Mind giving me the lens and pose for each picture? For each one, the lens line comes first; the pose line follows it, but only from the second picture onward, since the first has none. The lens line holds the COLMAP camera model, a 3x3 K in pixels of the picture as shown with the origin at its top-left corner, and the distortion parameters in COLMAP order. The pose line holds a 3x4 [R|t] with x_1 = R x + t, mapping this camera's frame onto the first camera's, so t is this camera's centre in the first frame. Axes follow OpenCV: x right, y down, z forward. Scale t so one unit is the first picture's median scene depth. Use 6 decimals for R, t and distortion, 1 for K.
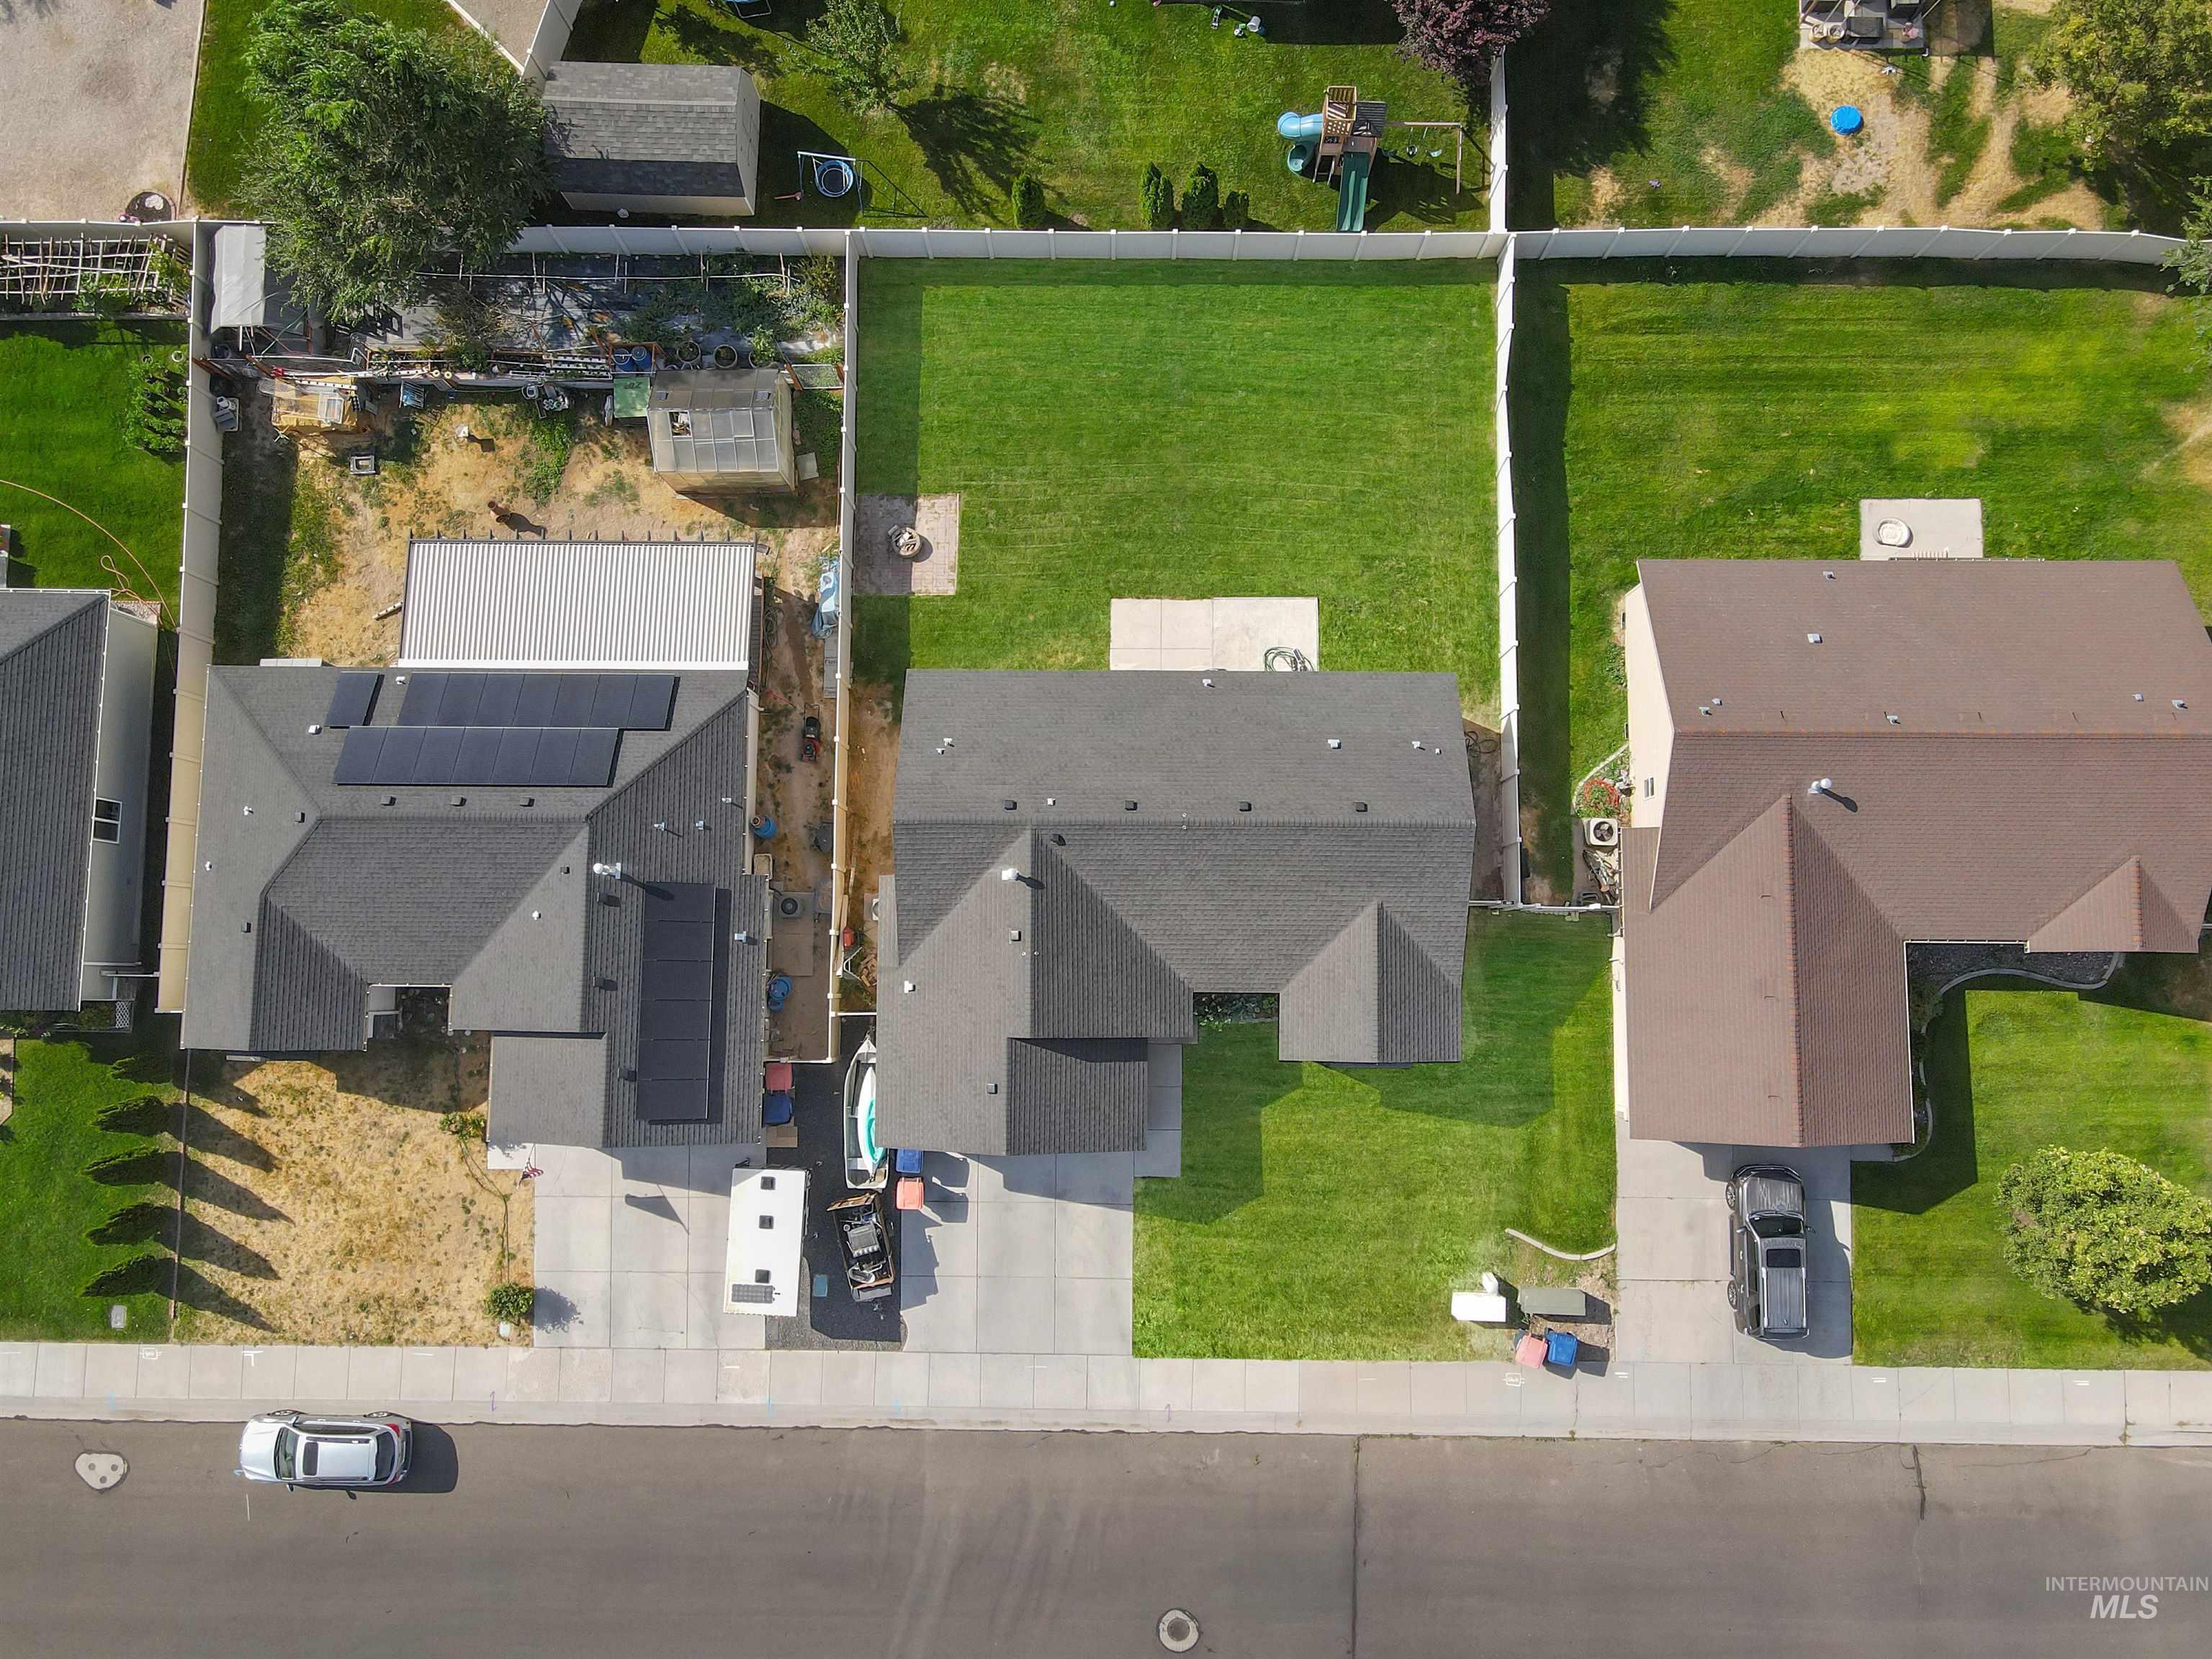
lens RADIAL K [[1643.6, 0, 1106.0], [0, 1643.6, 829.5], [0, 0, 1]] dist [0.010530, 0.026371]
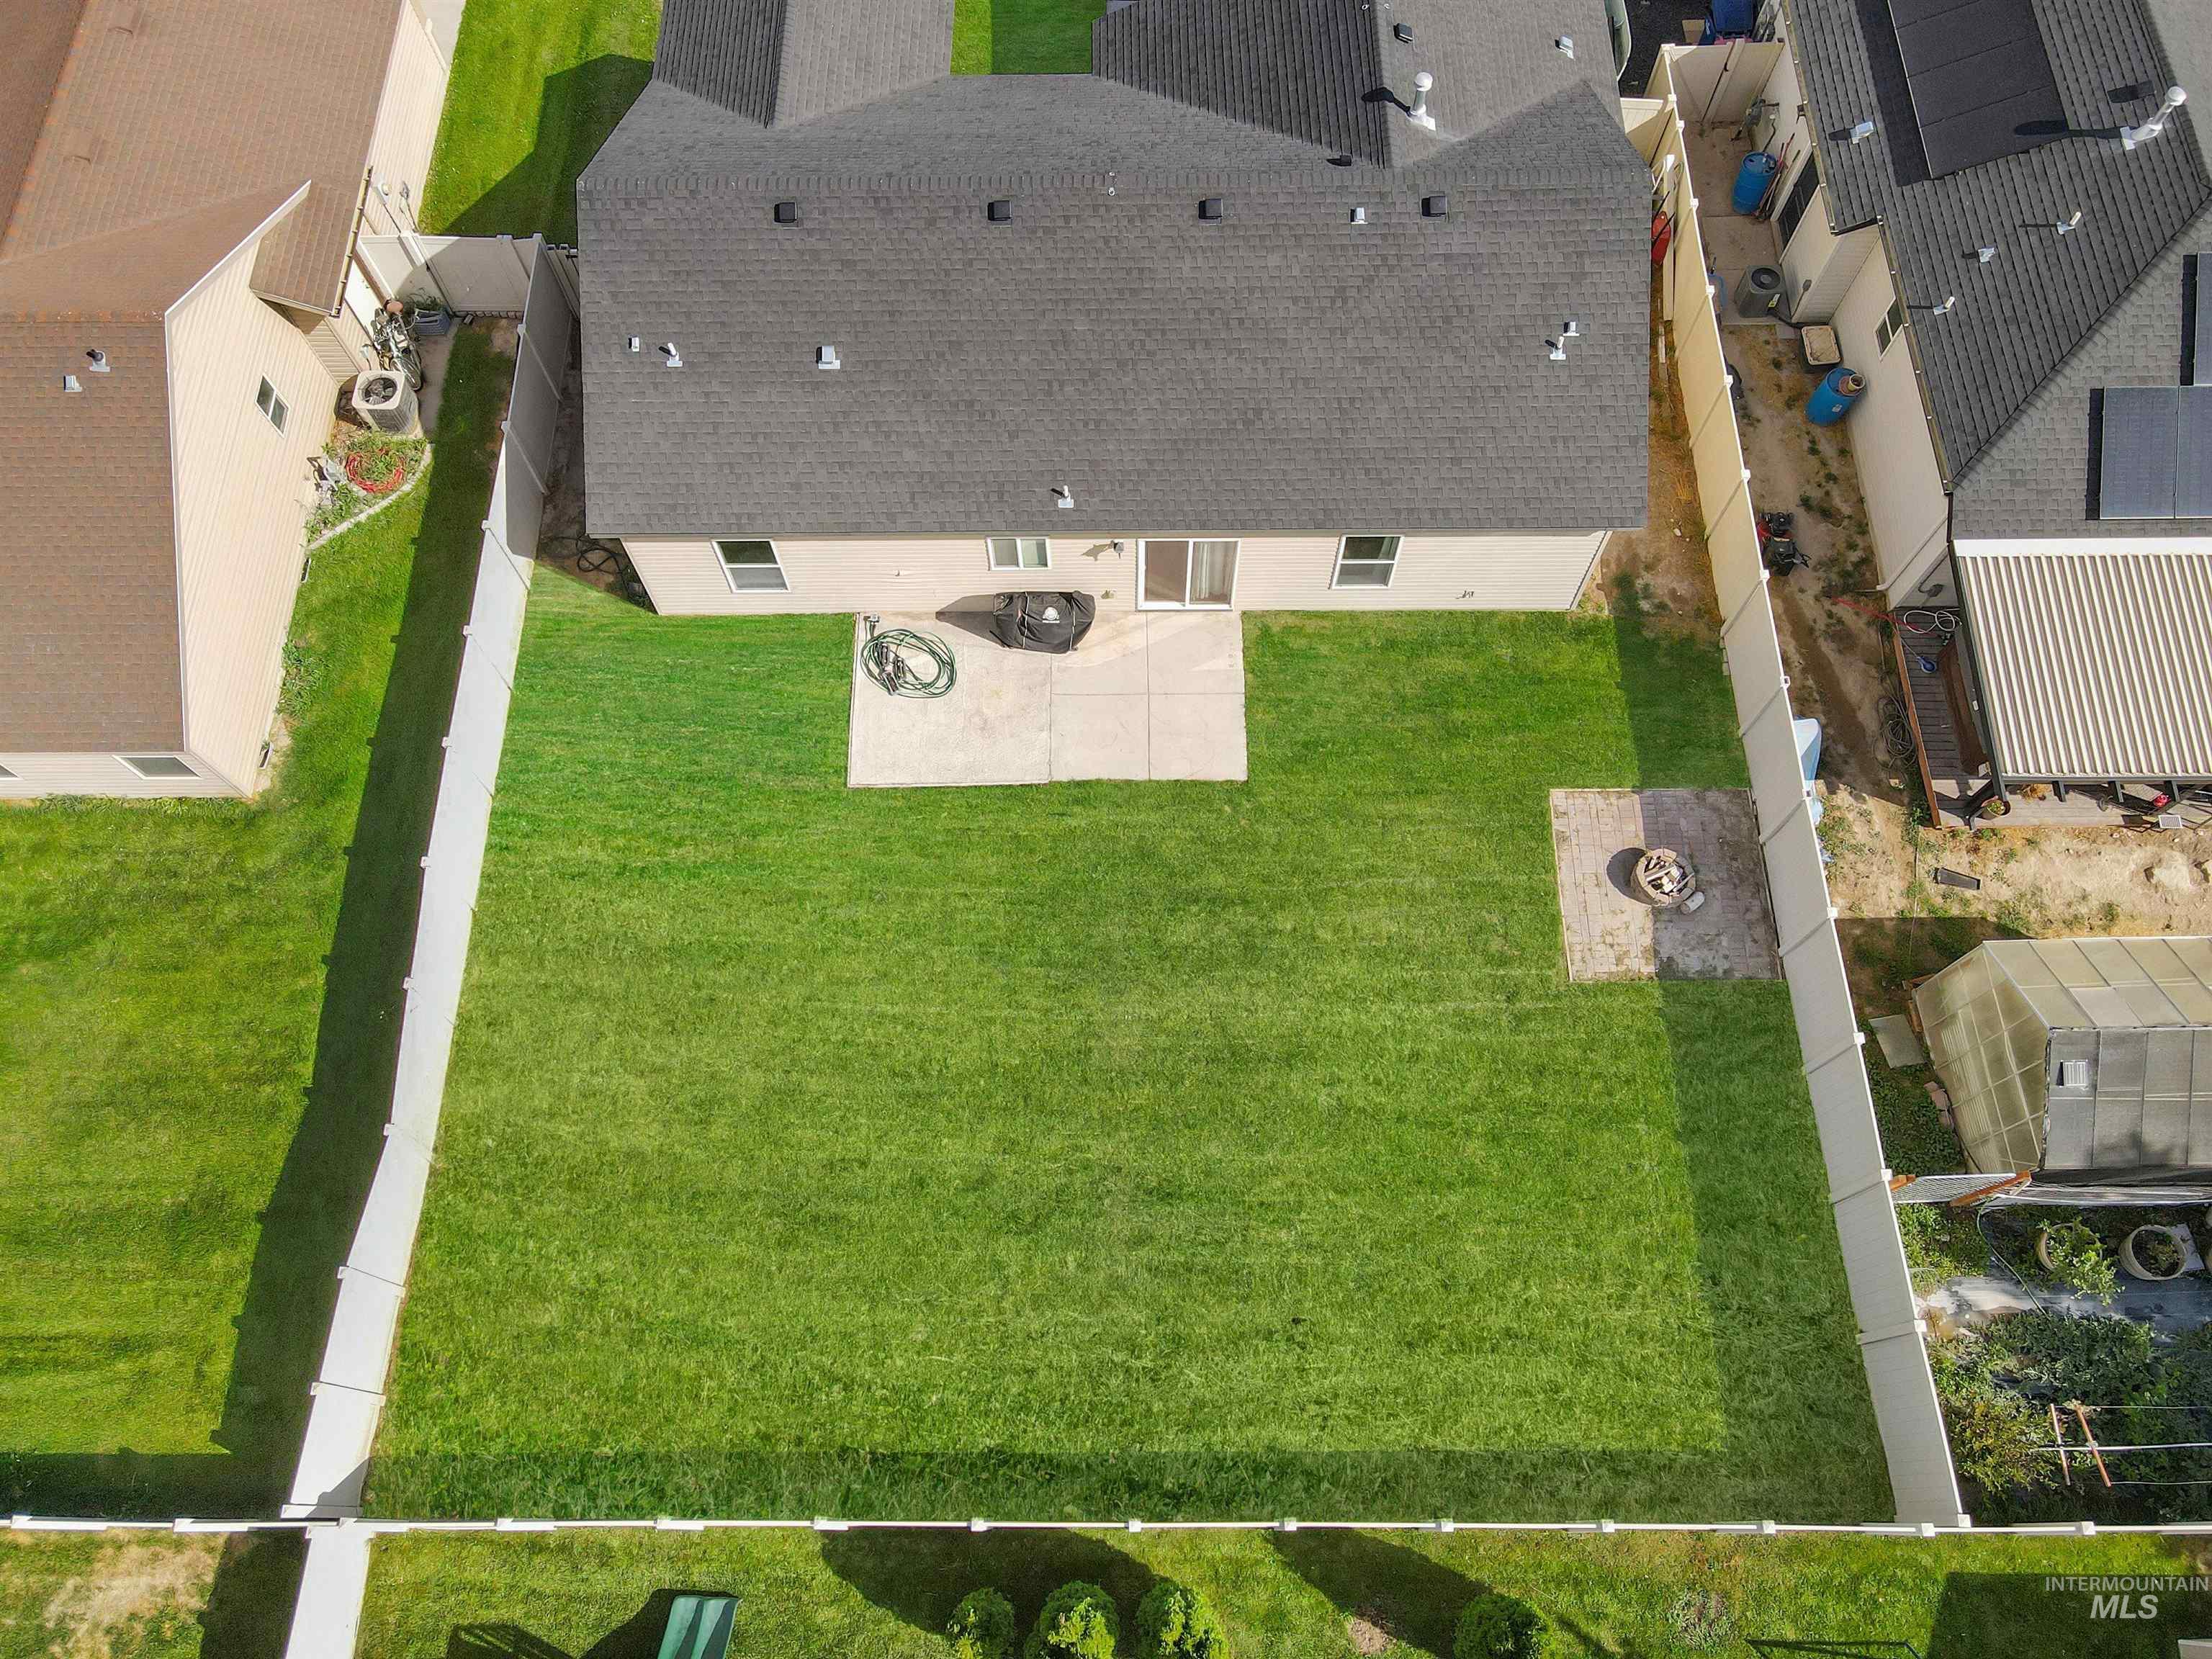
lens RADIAL K [[1643.6, 0, 1106.0], [0, 1643.6, 829.5], [0, 0, 1]] dist [0.010530, 0.026371]
pose [[-0.999797, 0.016365, 0.011726, 0.042152], [-0.008366, -0.867479, 0.497403, -0.416609], [0.018312, 0.497204, 0.867440, 0.569721]]
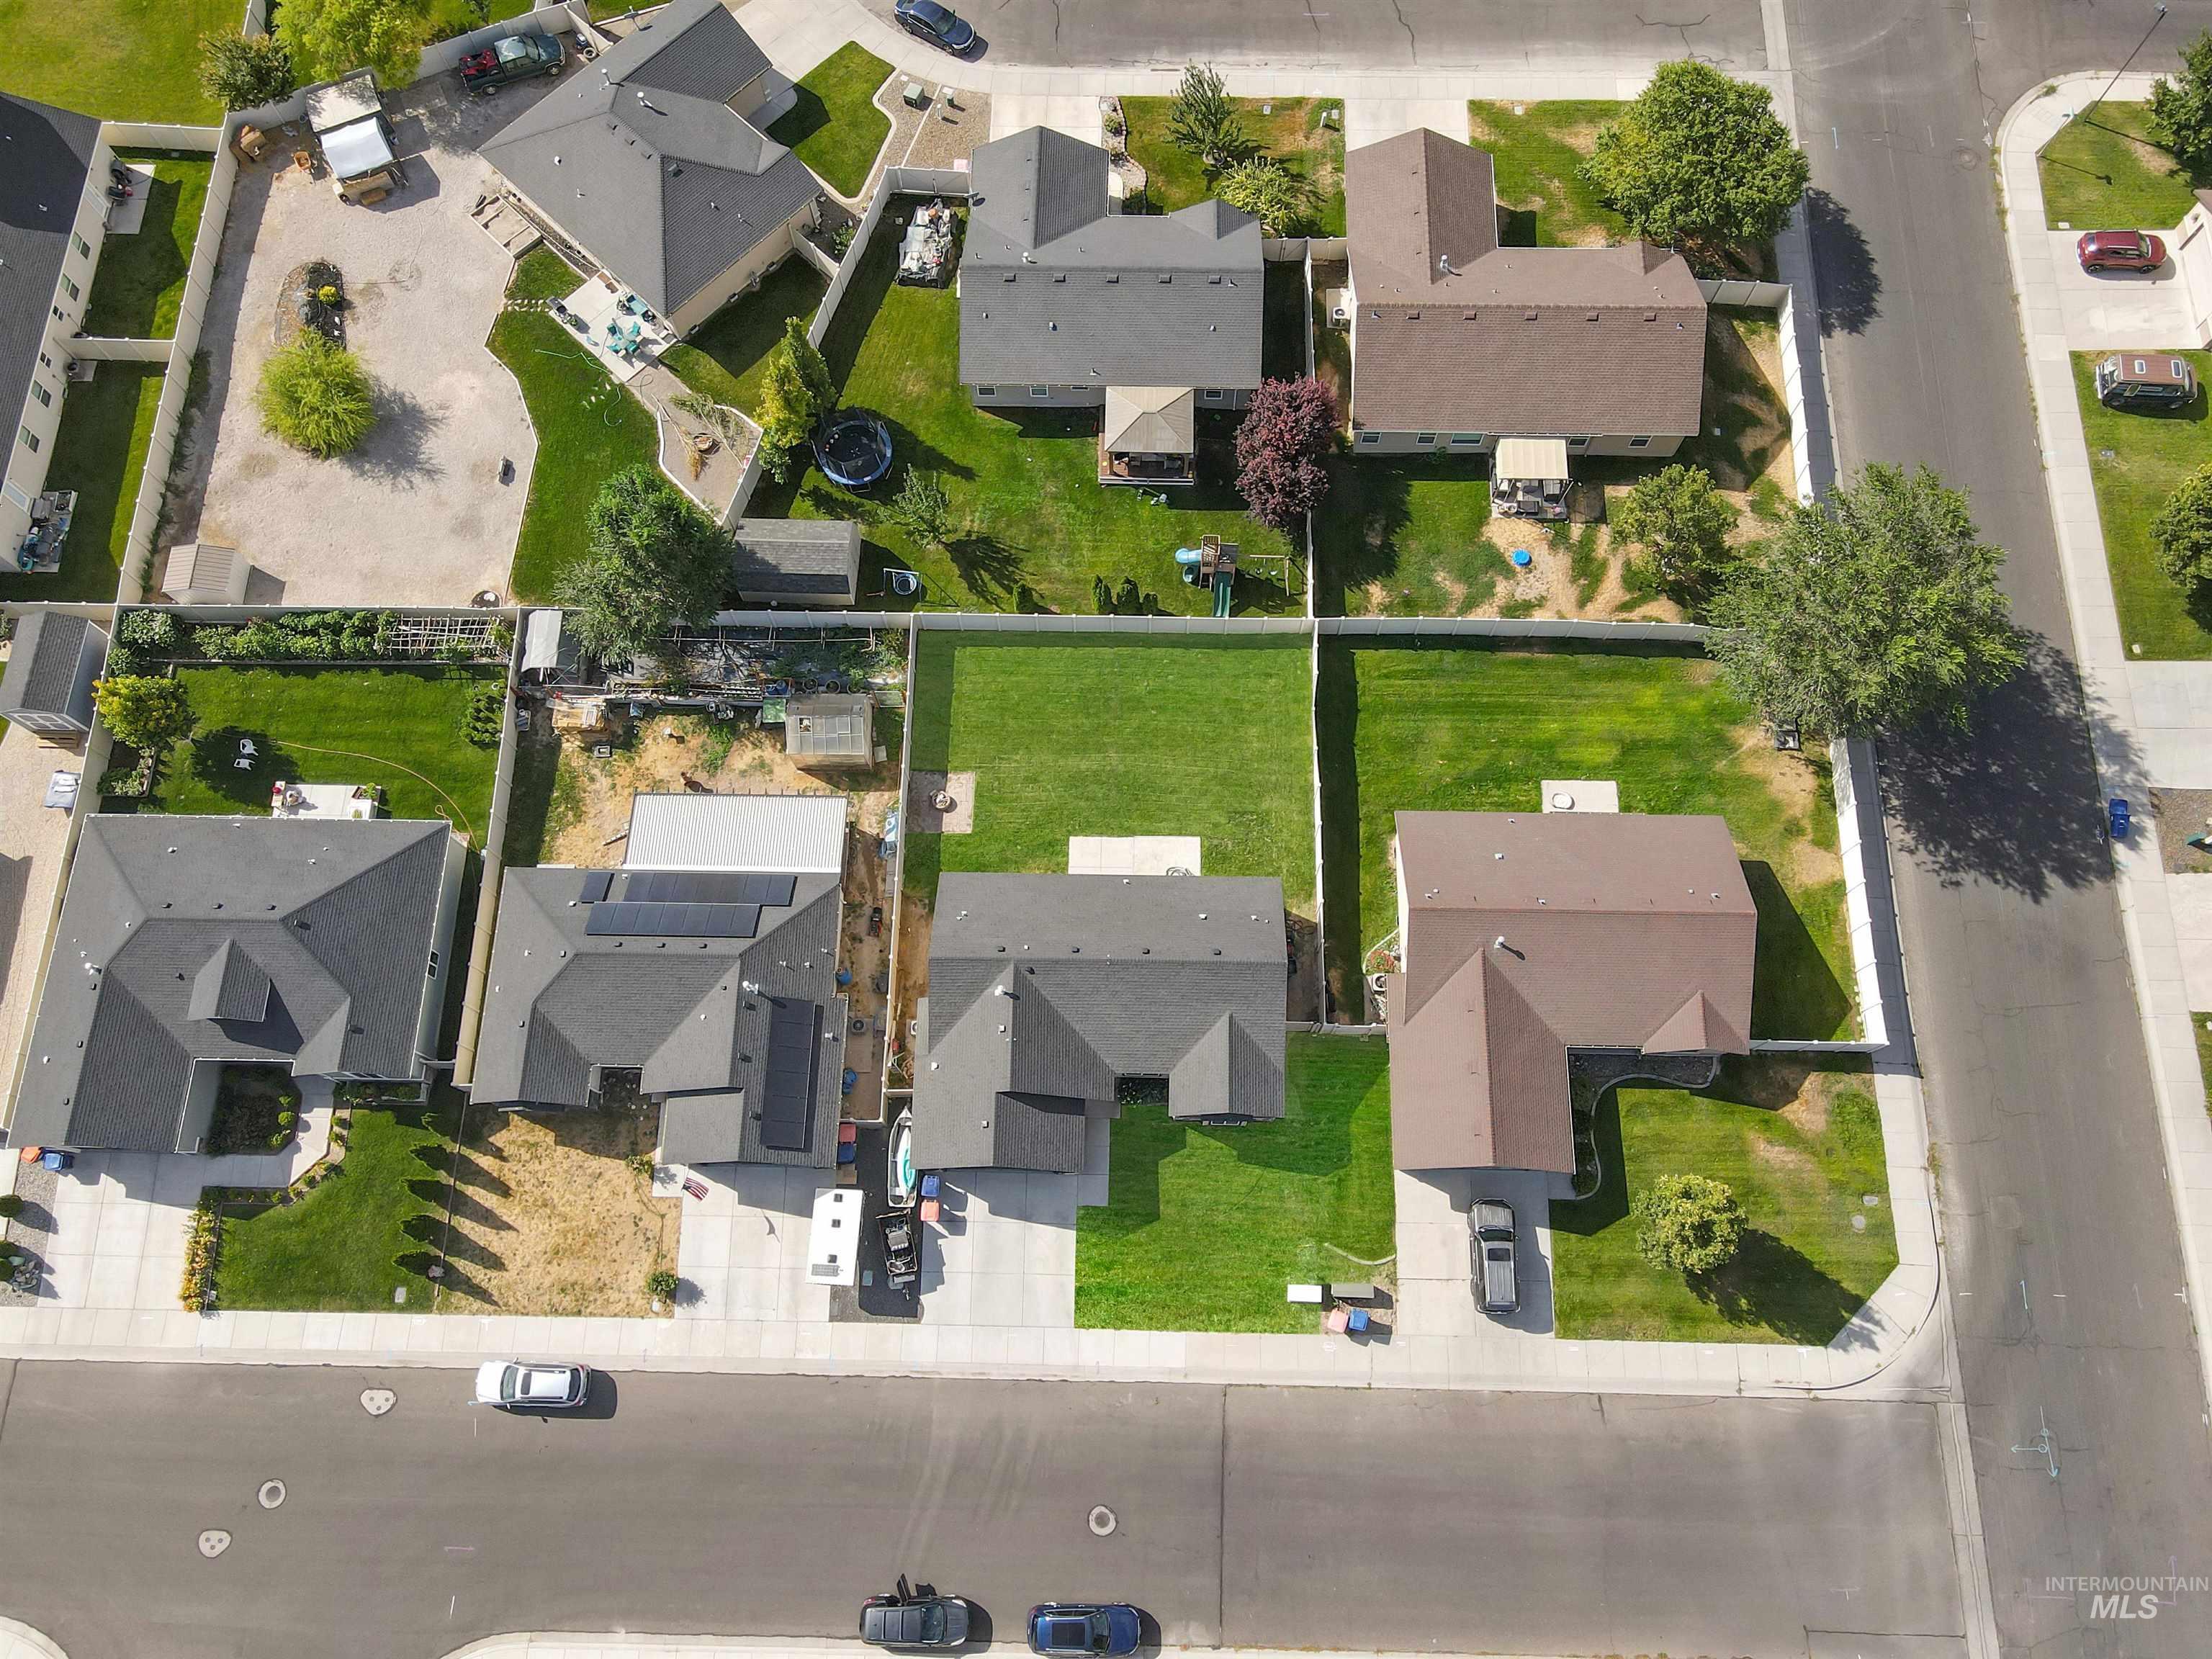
lens RADIAL K [[1667.6, 0, 1106.0], [0, 1667.6, 829.5], [0, 0, 1]] dist [-0.028841, 0.191336]
pose [[0.999906, 0.010071, -0.009287, 0.053448], [-0.011887, 0.974821, -0.222670, 0.212160], [0.006811, 0.222760, 0.974850, -0.566461]]
